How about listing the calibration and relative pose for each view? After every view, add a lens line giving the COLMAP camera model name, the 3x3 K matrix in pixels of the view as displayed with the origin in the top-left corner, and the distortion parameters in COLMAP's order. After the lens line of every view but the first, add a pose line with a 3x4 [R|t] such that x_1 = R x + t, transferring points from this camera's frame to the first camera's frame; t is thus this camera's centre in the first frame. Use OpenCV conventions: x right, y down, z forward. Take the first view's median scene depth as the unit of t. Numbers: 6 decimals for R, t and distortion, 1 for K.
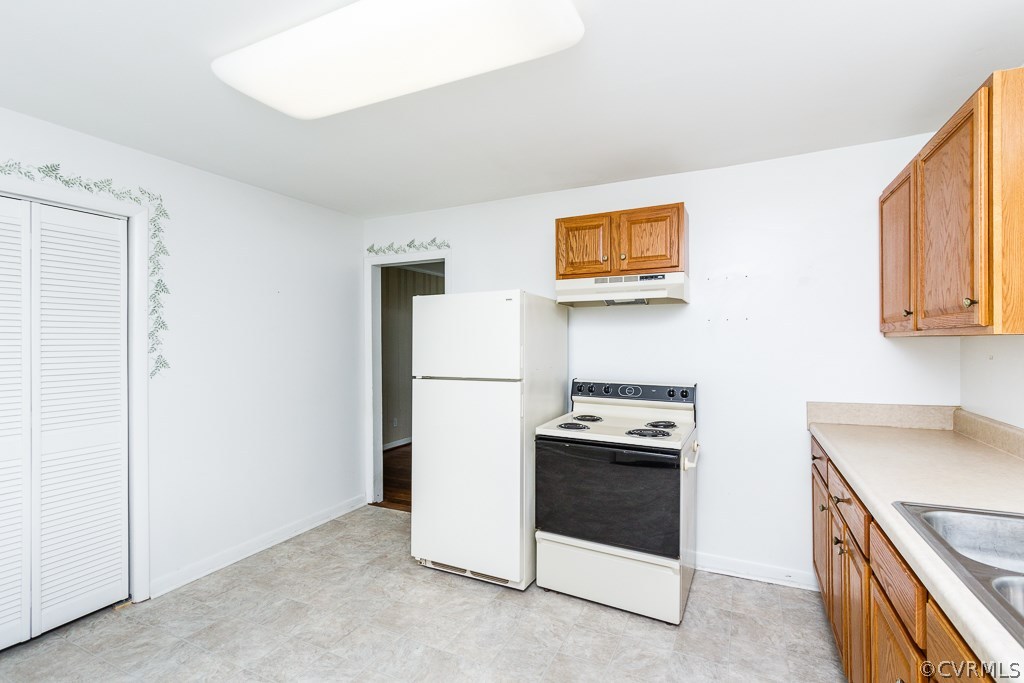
lens RADIAL K [[469.2, 0, 519.8], [0, 469.2, 341.3], [0, 0, 1]] dist [0.009736, -0.003006]
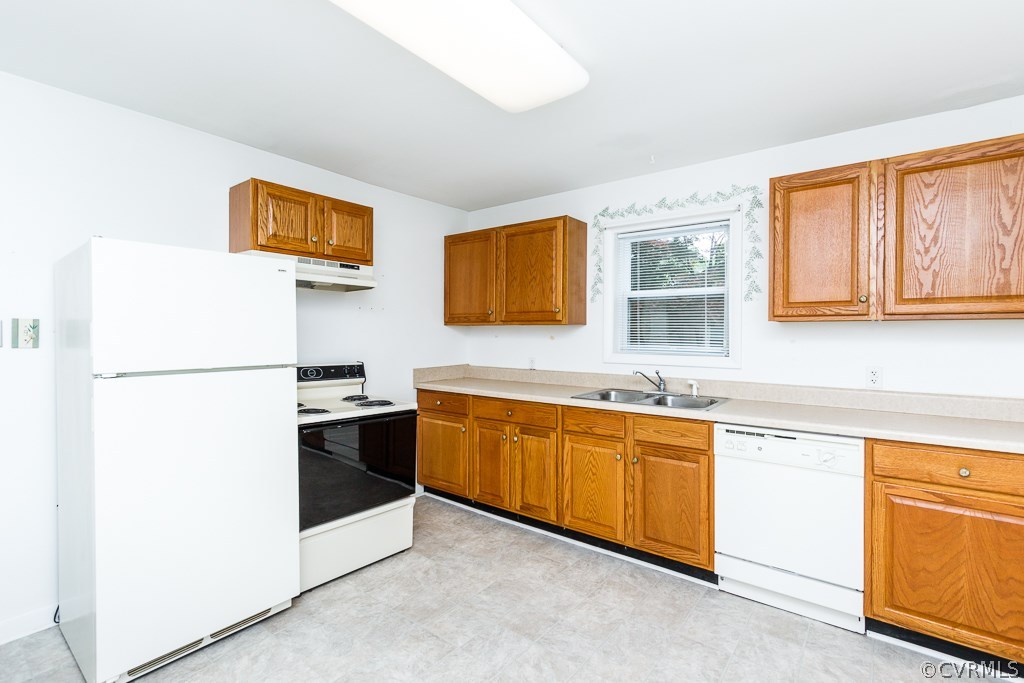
lens RADIAL K [[469.2, 0, 512.4], [0, 469.2, 335.0], [0, 0, 1]] dist [0.009736, -0.003006]
pose [[0.206876, 0.003191, 0.978362, -0.745530], [-0.010619, 0.999943, -0.001016, 0.022435], [-0.978309, -0.010180, 0.206898, 0.410790]]
